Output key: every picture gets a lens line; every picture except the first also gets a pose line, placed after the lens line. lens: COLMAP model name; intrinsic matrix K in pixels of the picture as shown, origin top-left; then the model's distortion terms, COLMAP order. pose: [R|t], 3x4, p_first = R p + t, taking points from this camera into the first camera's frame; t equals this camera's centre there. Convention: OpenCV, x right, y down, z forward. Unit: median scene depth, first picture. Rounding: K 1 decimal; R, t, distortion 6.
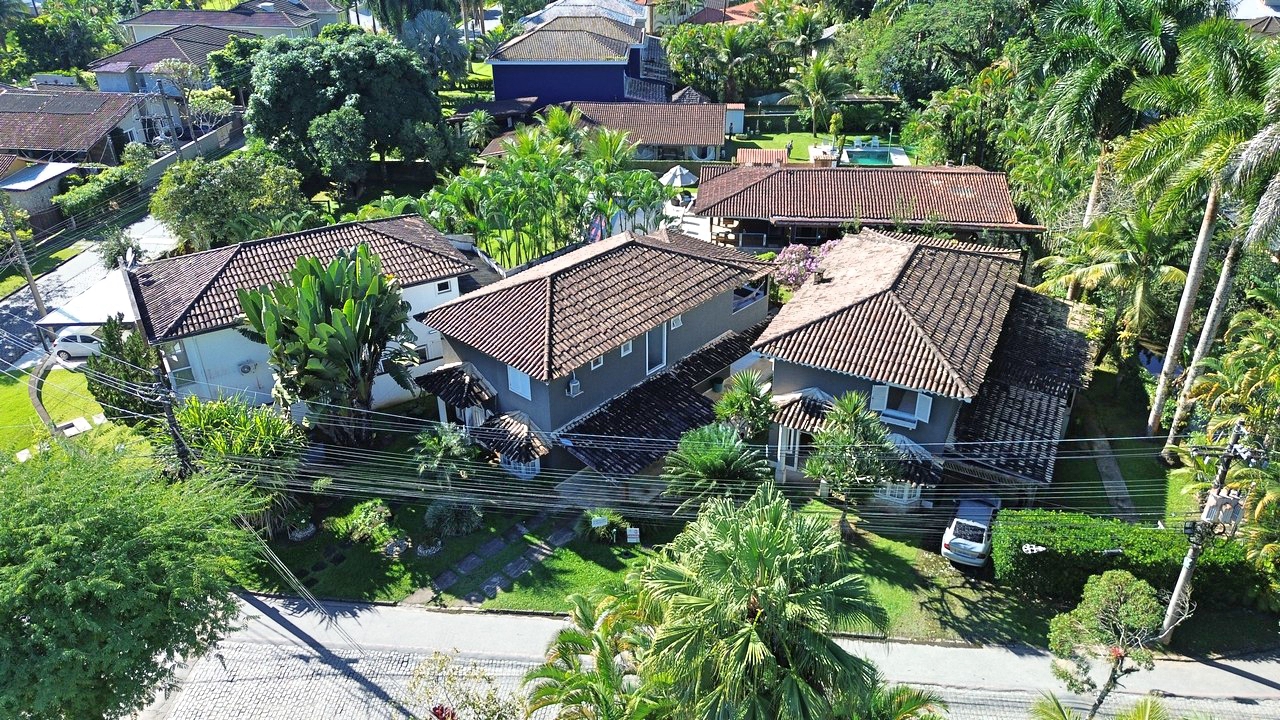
lens RADIAL K [[902.6, 0, 640.0], [0, 902.6, 360.0], [0, 0, 1]] dist [0.080506, -0.082759]
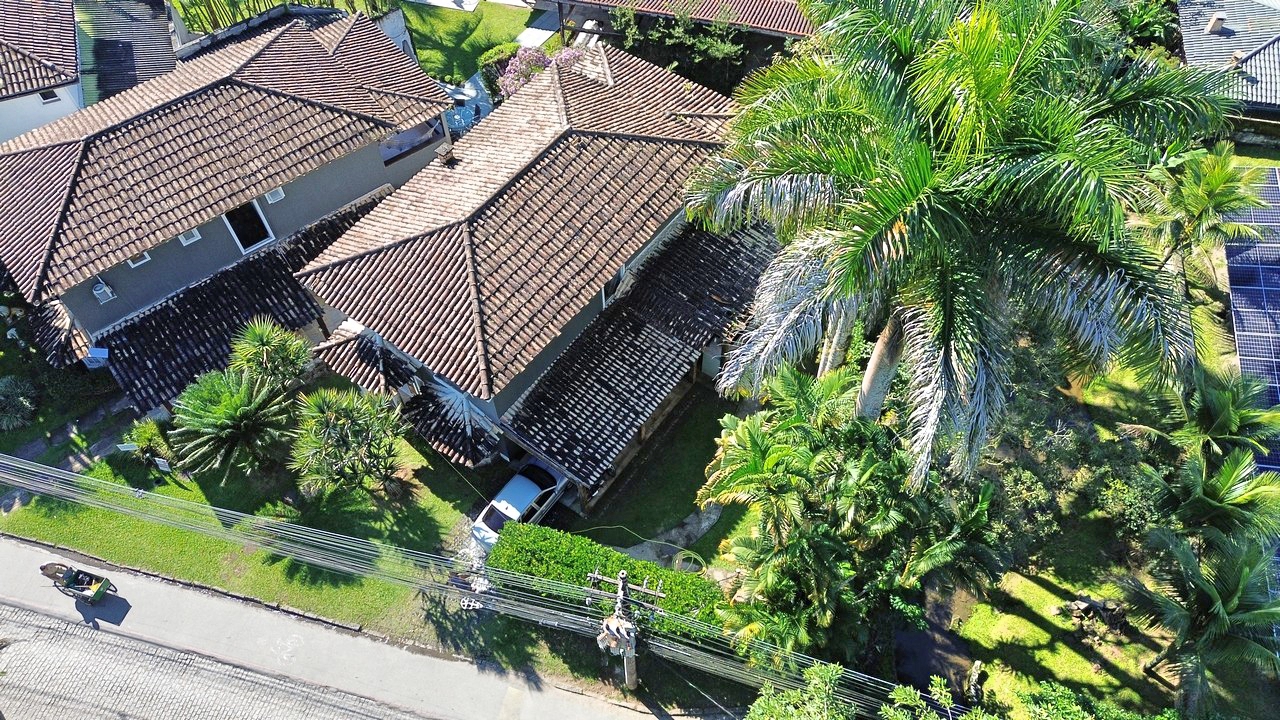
lens RADIAL K [[902.6, 0, 640.0], [0, 902.6, 360.0], [0, 0, 1]] dist [0.080506, -0.082759]
pose [[0.988267, 0.123261, -0.090193, 0.518177], [-0.071972, 0.896670, 0.436811, -0.329844], [0.134715, -0.425195, 0.895020, 0.262423]]
